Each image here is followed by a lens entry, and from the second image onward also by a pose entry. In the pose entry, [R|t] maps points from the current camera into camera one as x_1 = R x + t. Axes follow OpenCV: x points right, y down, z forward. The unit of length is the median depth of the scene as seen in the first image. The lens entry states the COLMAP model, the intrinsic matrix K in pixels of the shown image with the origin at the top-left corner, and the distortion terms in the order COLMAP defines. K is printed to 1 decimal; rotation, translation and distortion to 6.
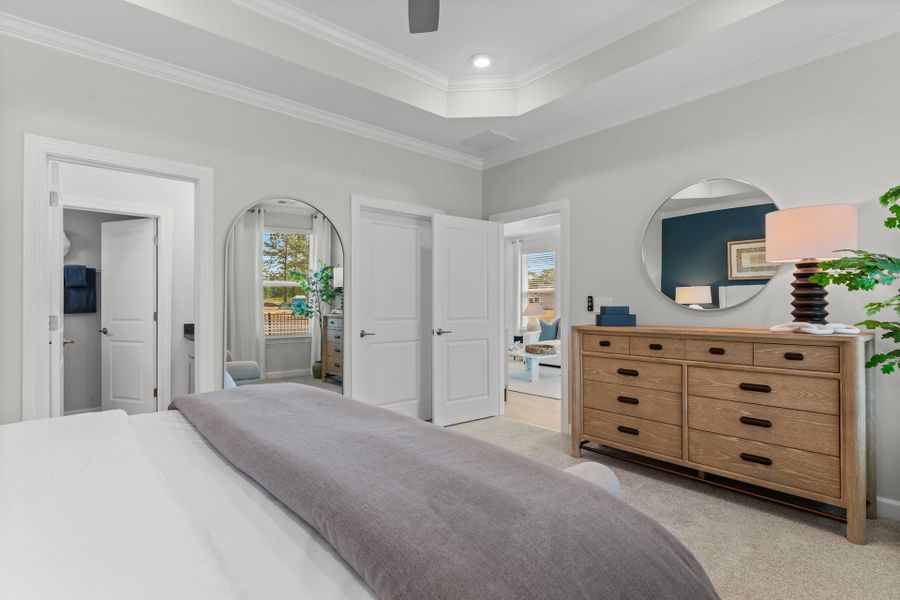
lens RADIAL K [[440.4, 0, 450.7], [0, 440.4, 301.9], [0, 0, 1]] dist [-0.000875, -0.000436]
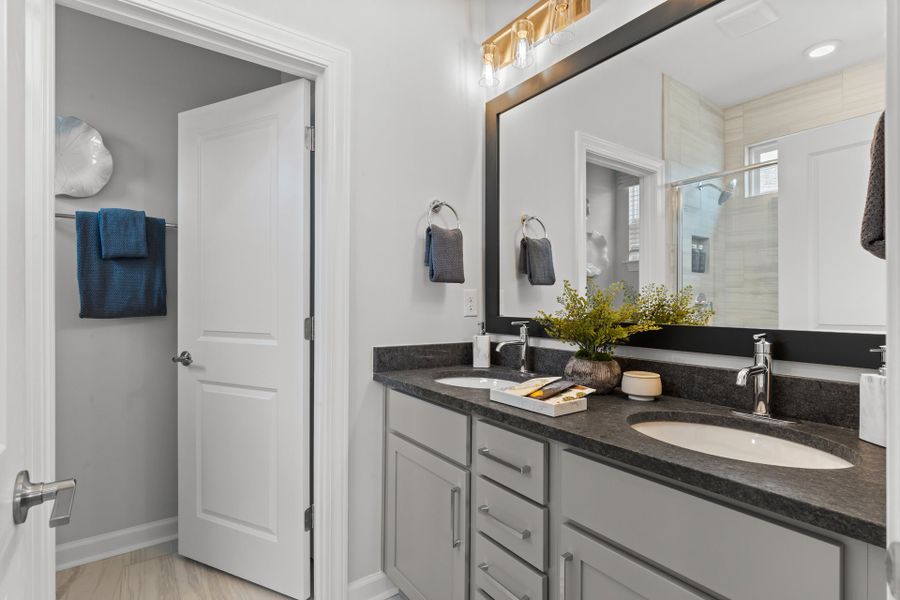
lens RADIAL K [[440.4, 0, 450.1], [0, 440.4, 294.5], [0, 0, 1]] dist [-0.000875, -0.000436]
pose [[0.995933, 0.002946, -0.090053, -0.485585], [-0.002874, 0.999995, 0.000932, 0.001381], [0.090056, -0.000670, 0.995937, 0.589509]]
